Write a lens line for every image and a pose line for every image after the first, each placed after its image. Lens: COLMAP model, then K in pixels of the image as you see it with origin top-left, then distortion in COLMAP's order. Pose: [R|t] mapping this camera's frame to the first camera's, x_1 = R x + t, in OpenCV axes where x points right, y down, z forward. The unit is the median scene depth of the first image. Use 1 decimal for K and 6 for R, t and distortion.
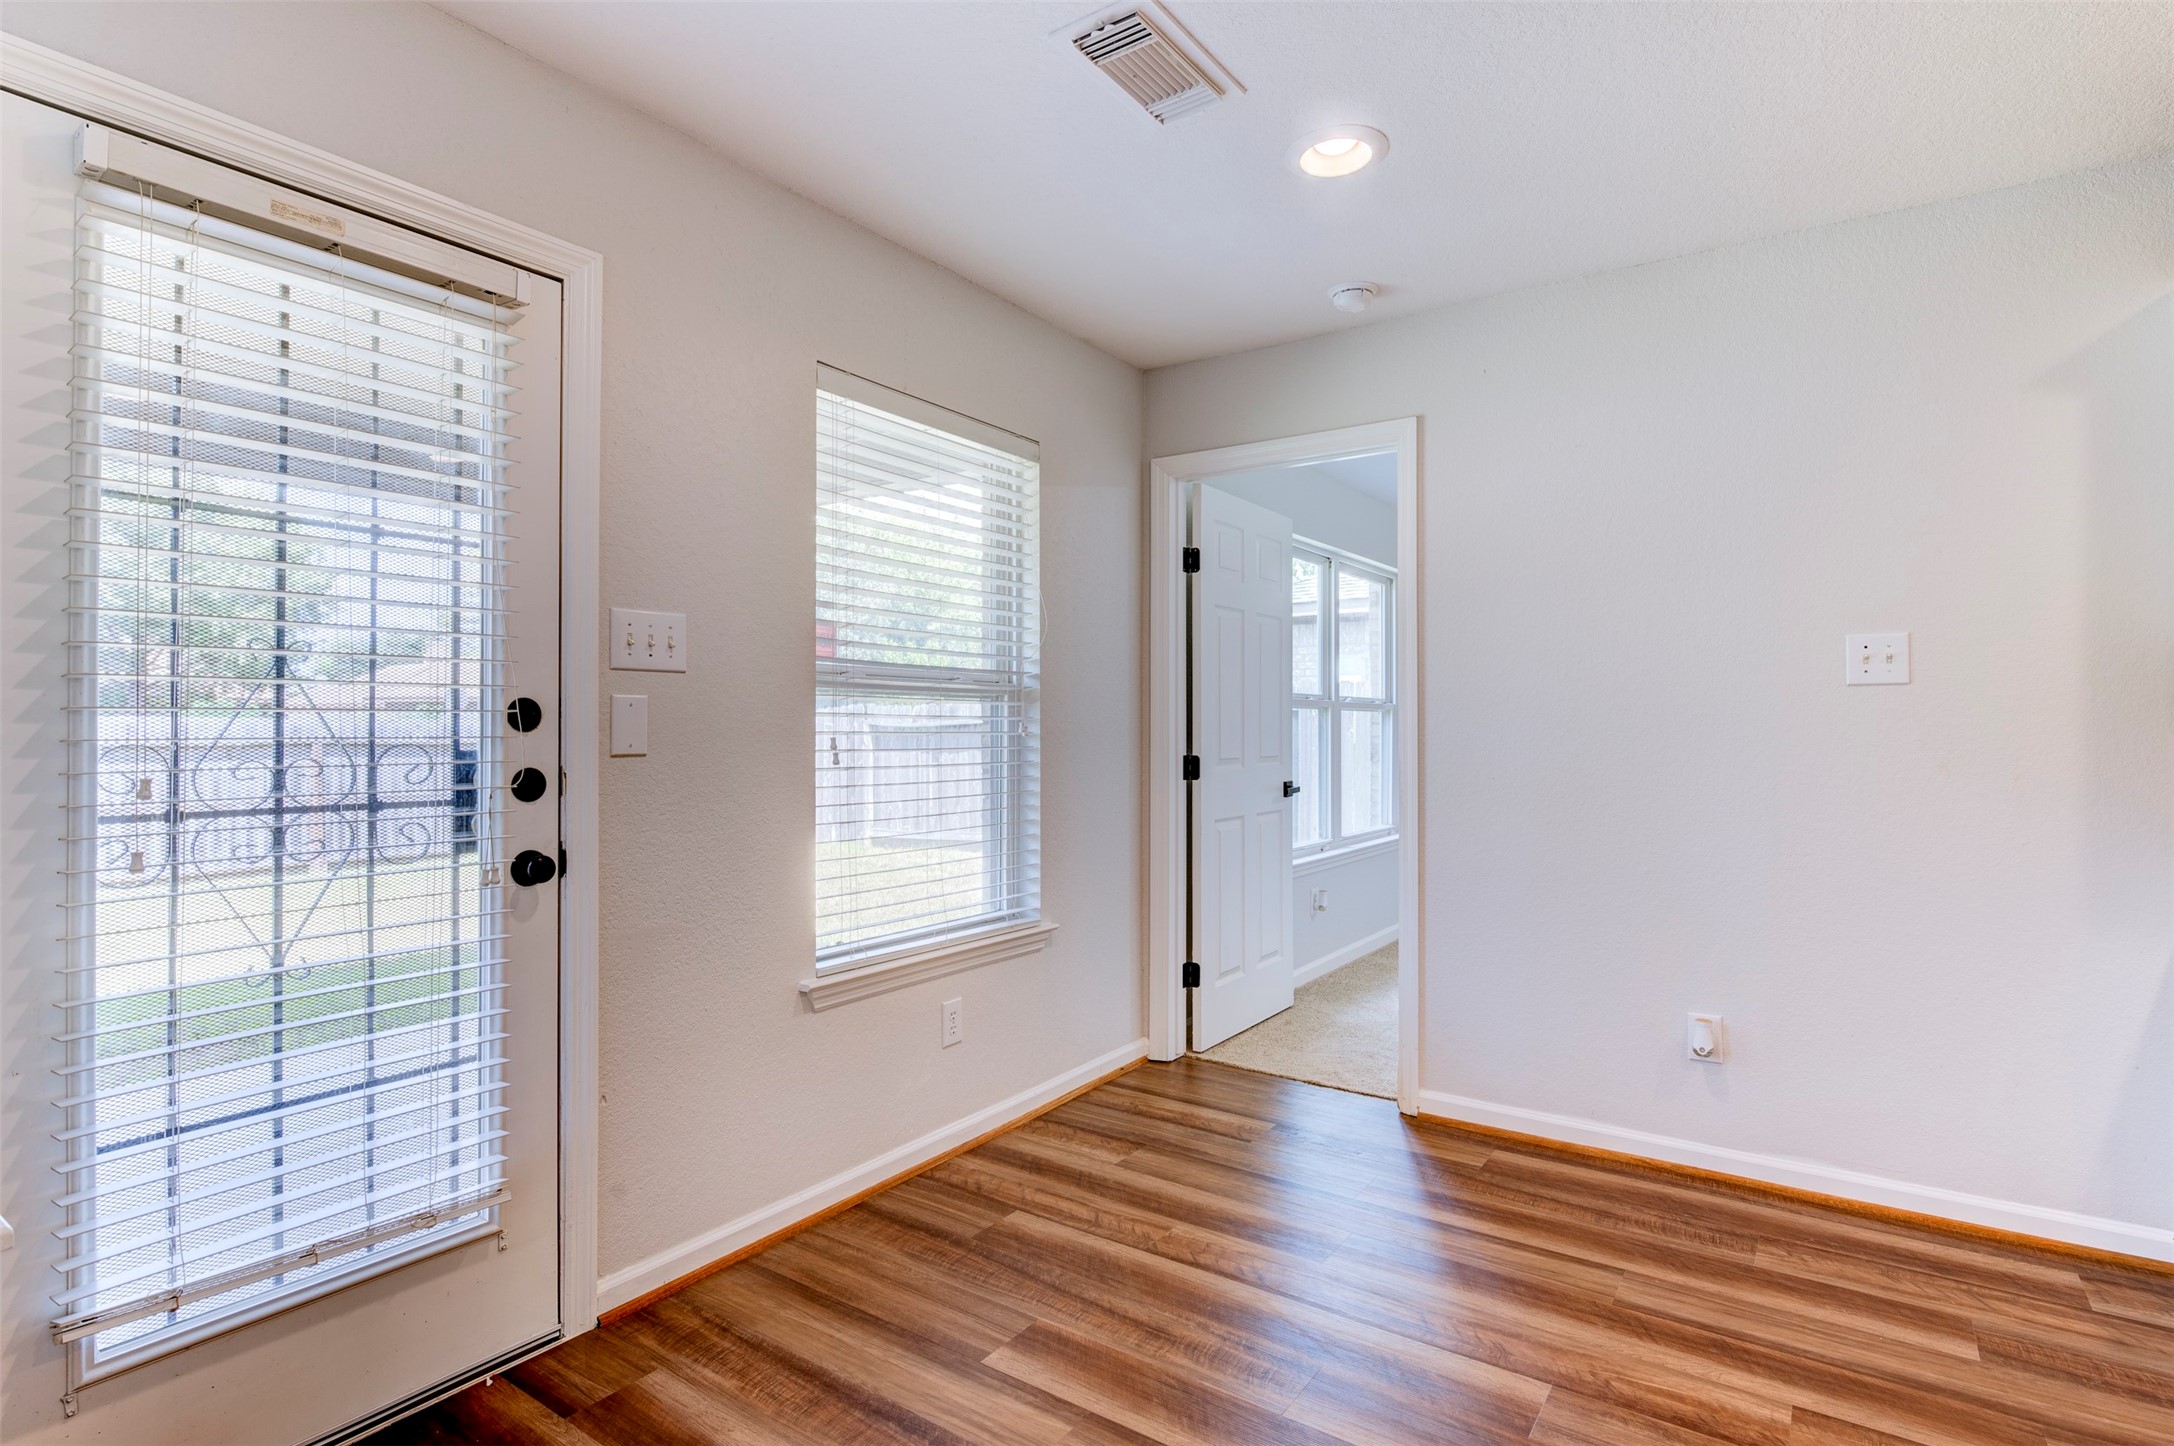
lens RADIAL K [[1082.4, 0, 1087.0], [0, 1082.4, 723.0], [0, 0, 1]] dist [-0.007169, -0.001551]
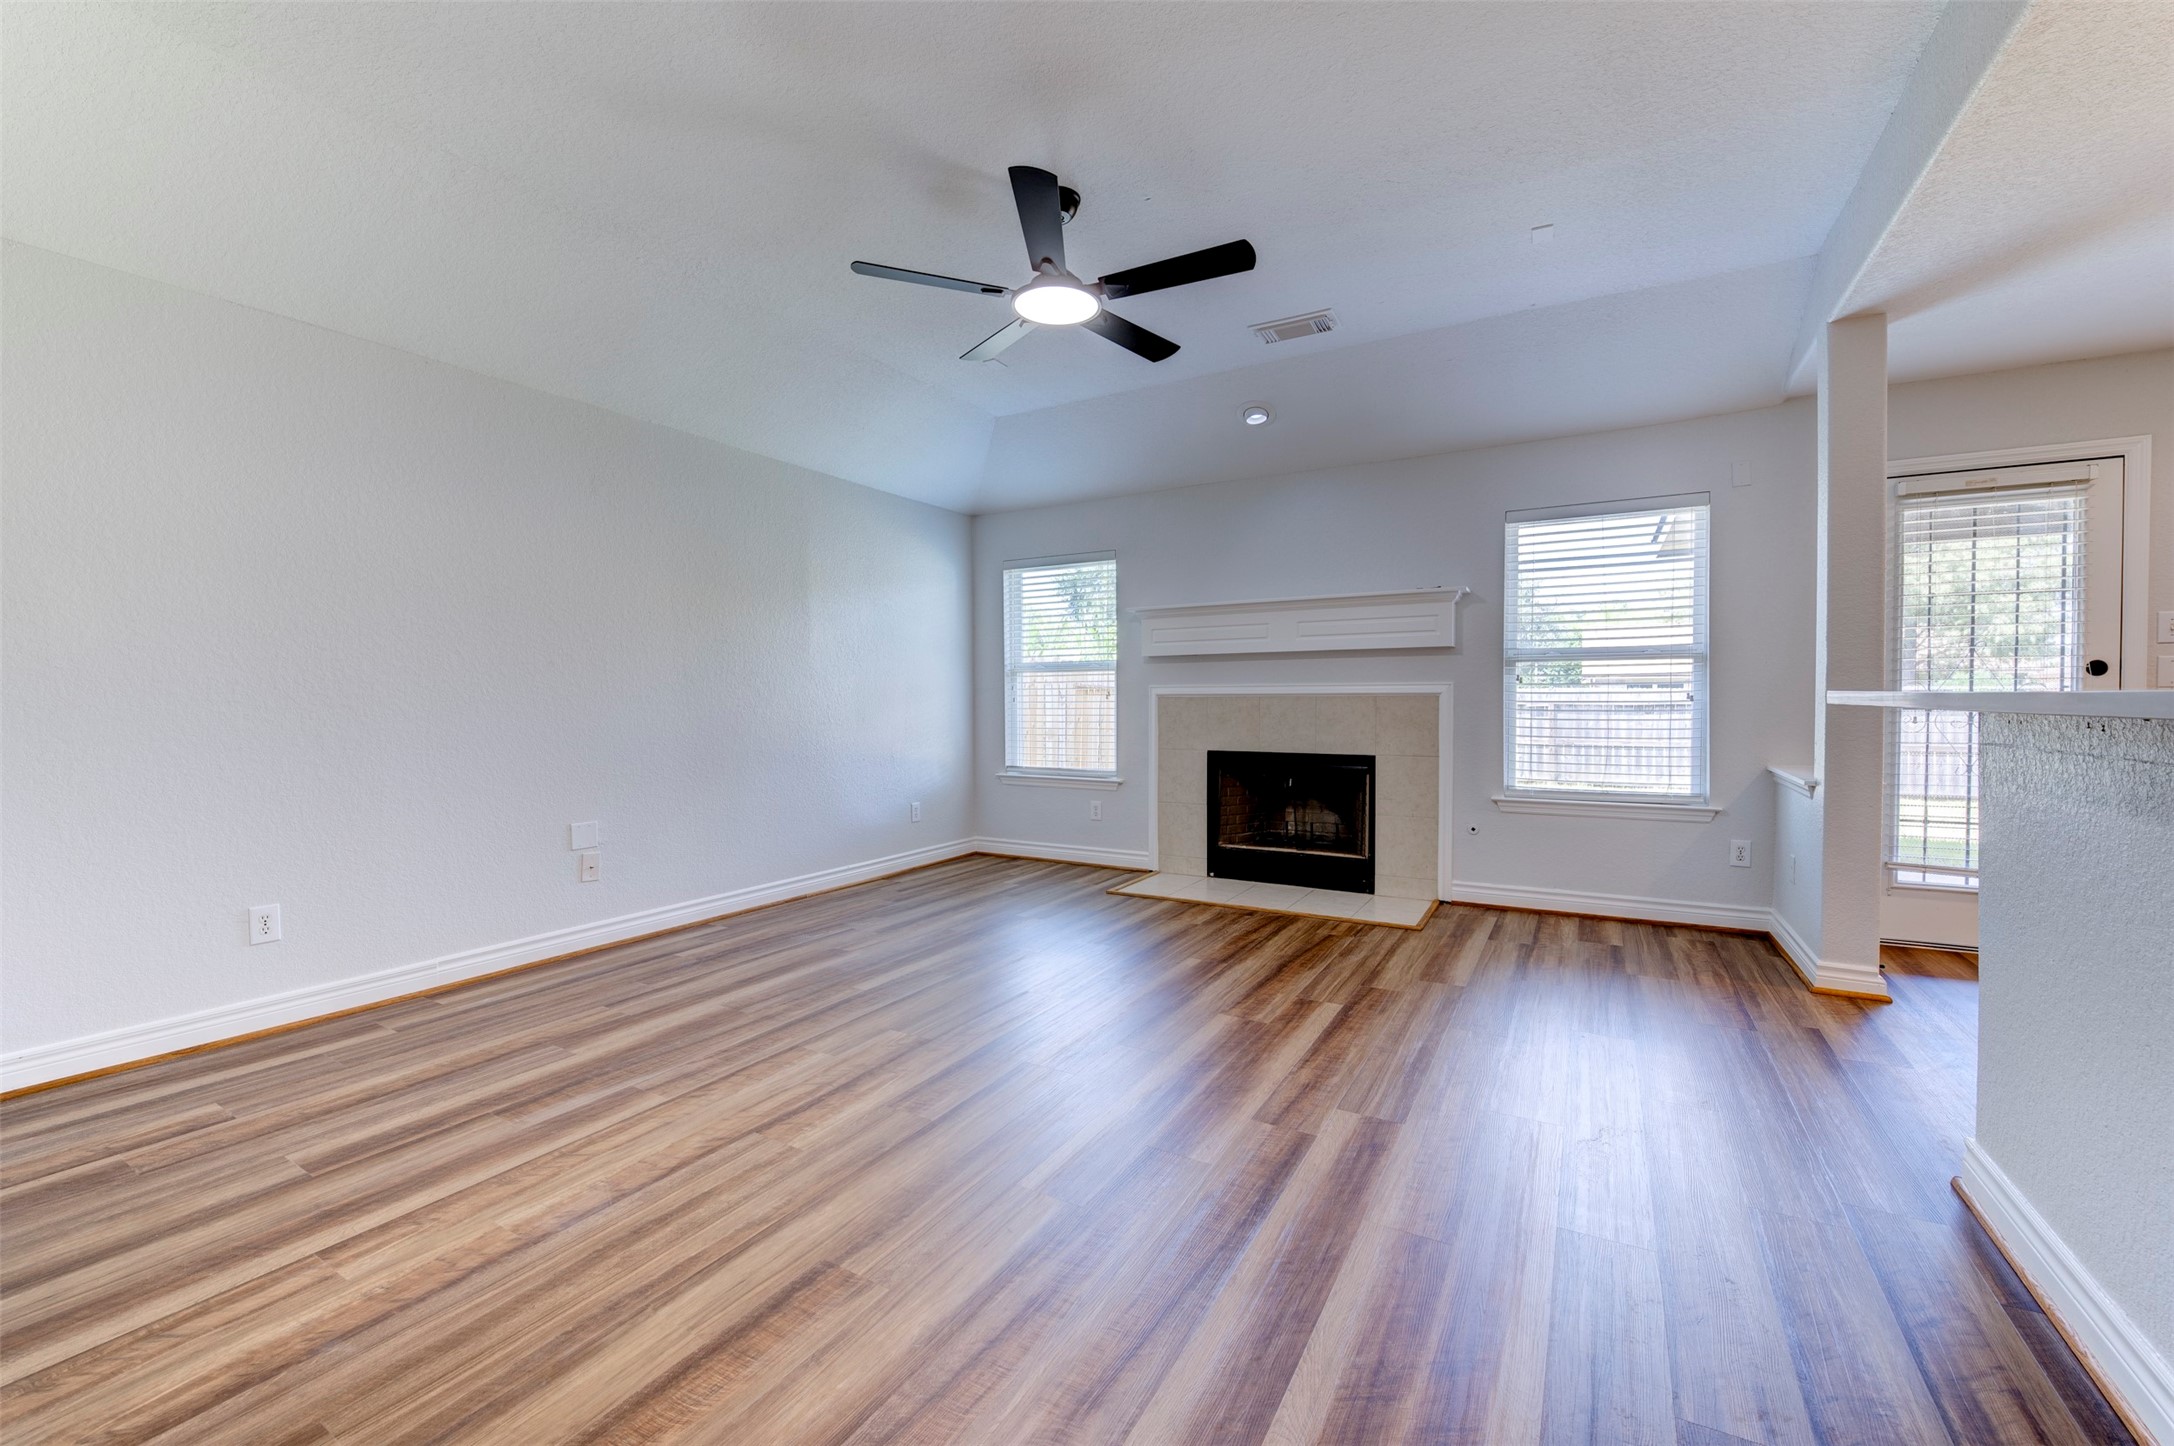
lens RADIAL K [[868.6, 0, 1089.7], [0, 868.6, 724.0], [0, 0, 1]] dist [-0.015138, -0.002295]
pose [[0.083657, 0.026378, -0.996145, 0.777842], [0.008790, 0.999591, 0.027207, 0.031671], [0.996456, -0.011032, 0.083391, -0.891837]]
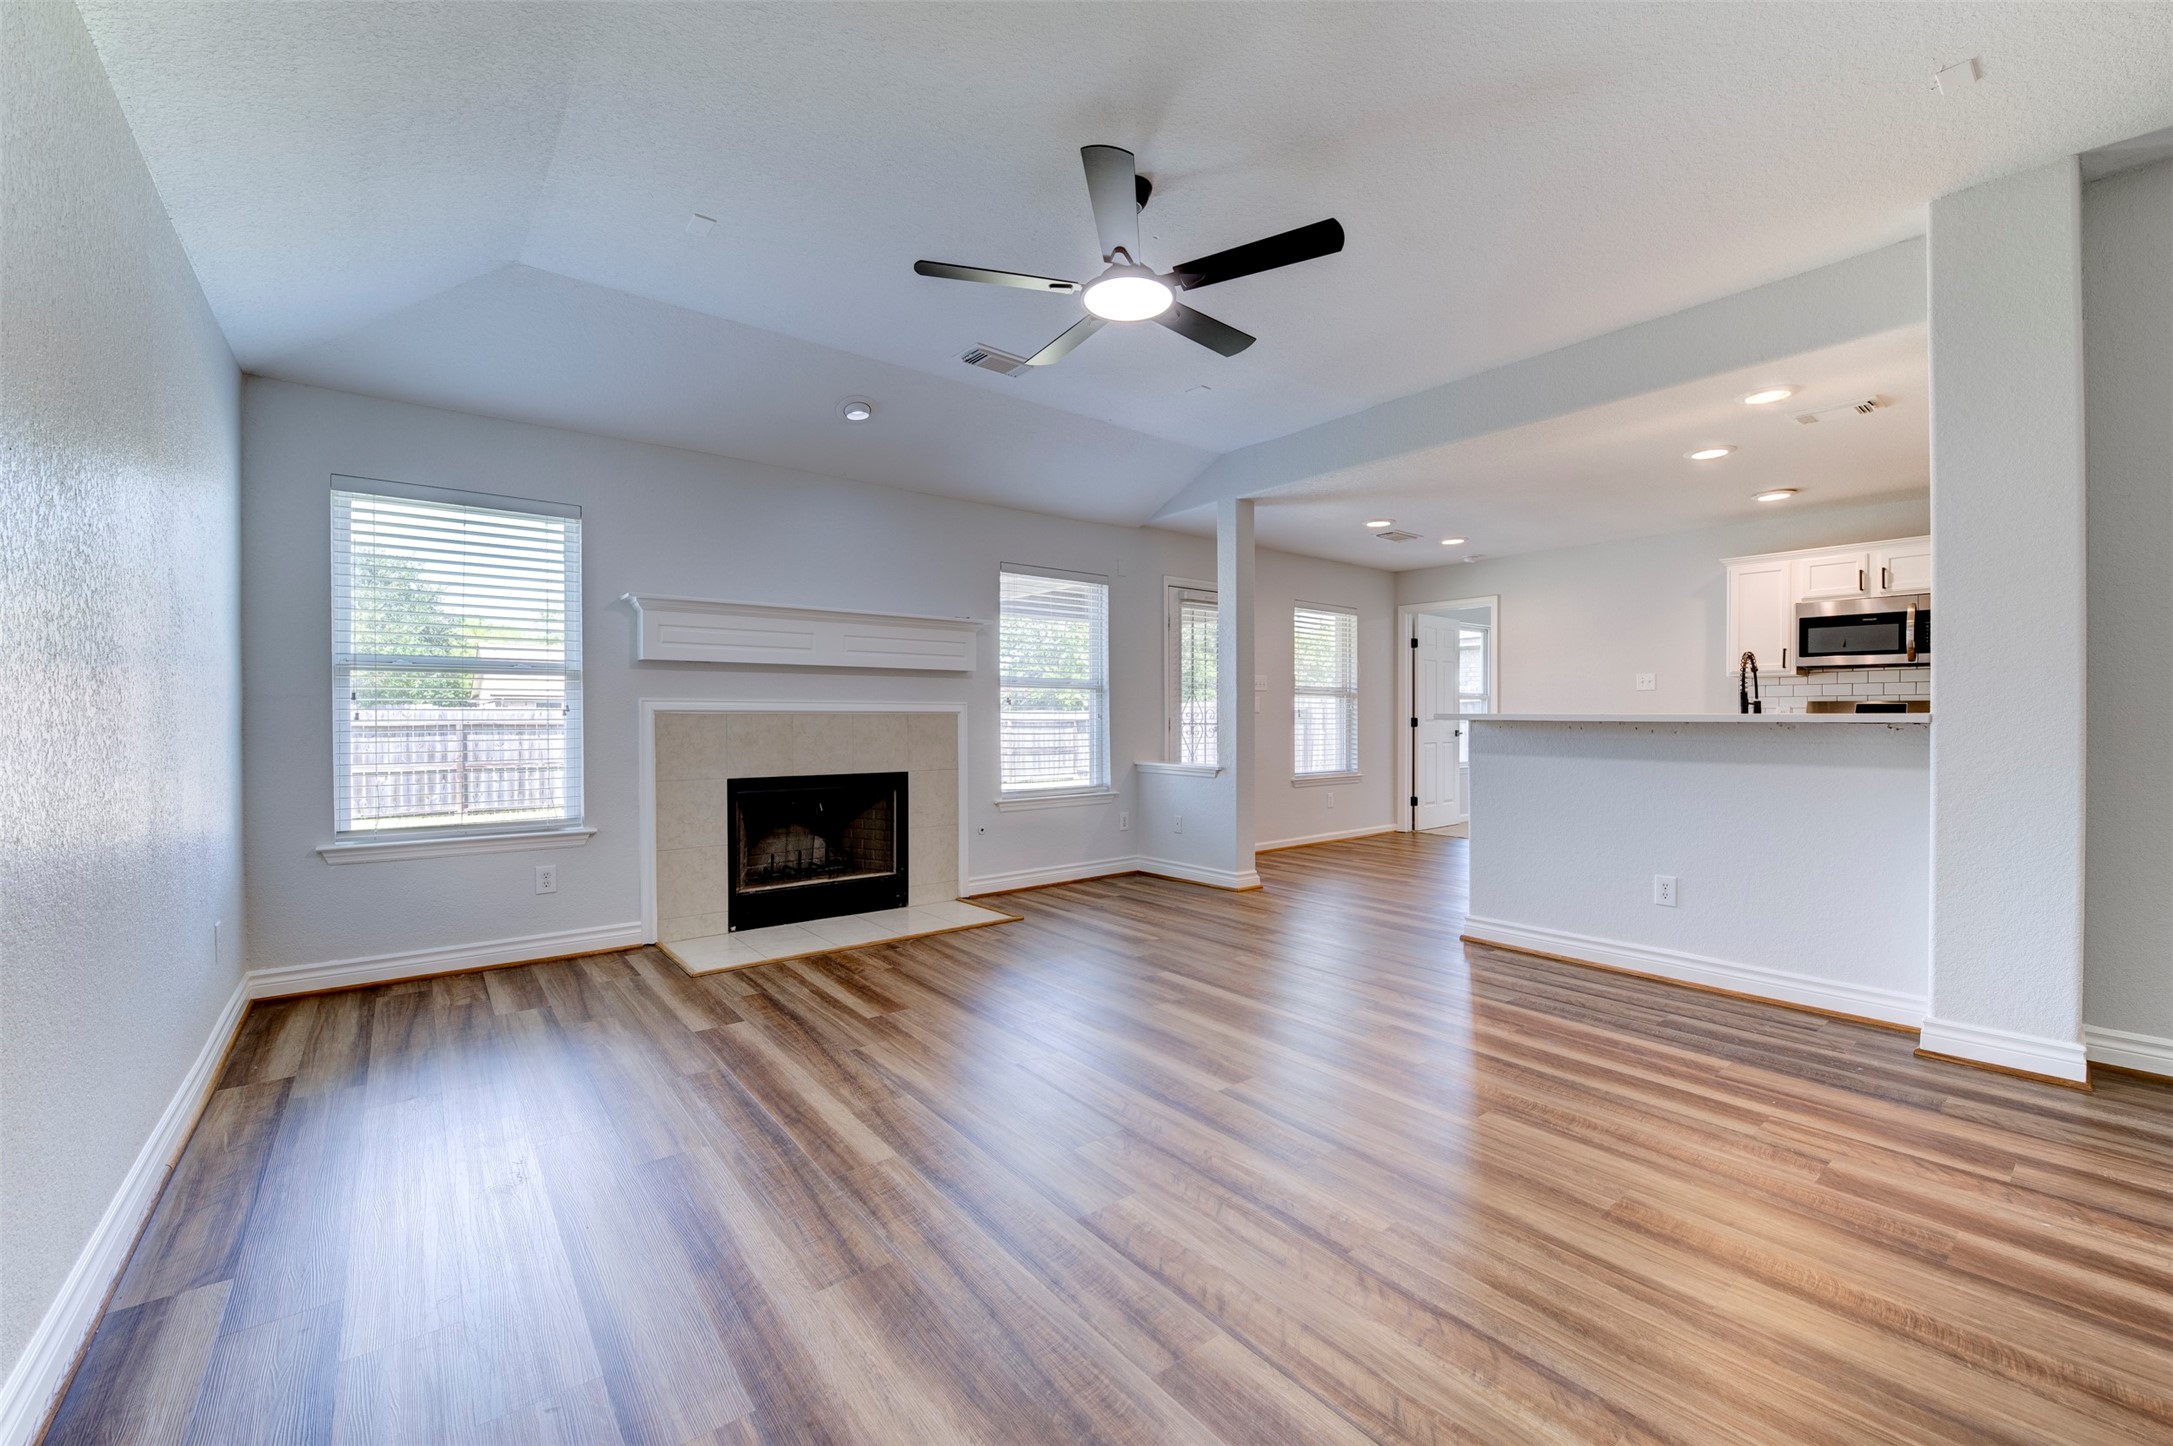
lens RADIAL K [[868.2, 0, 1089.2], [0, 868.2, 724.0], [0, 0, 1]] dist [-0.015138, -0.002295]
pose [[0.958007, 0.000305, -0.286744, -0.084259], [0.003146, 0.999928, 0.011573, 0.028249], [0.286727, -0.011989, 0.957937, -1.854742]]
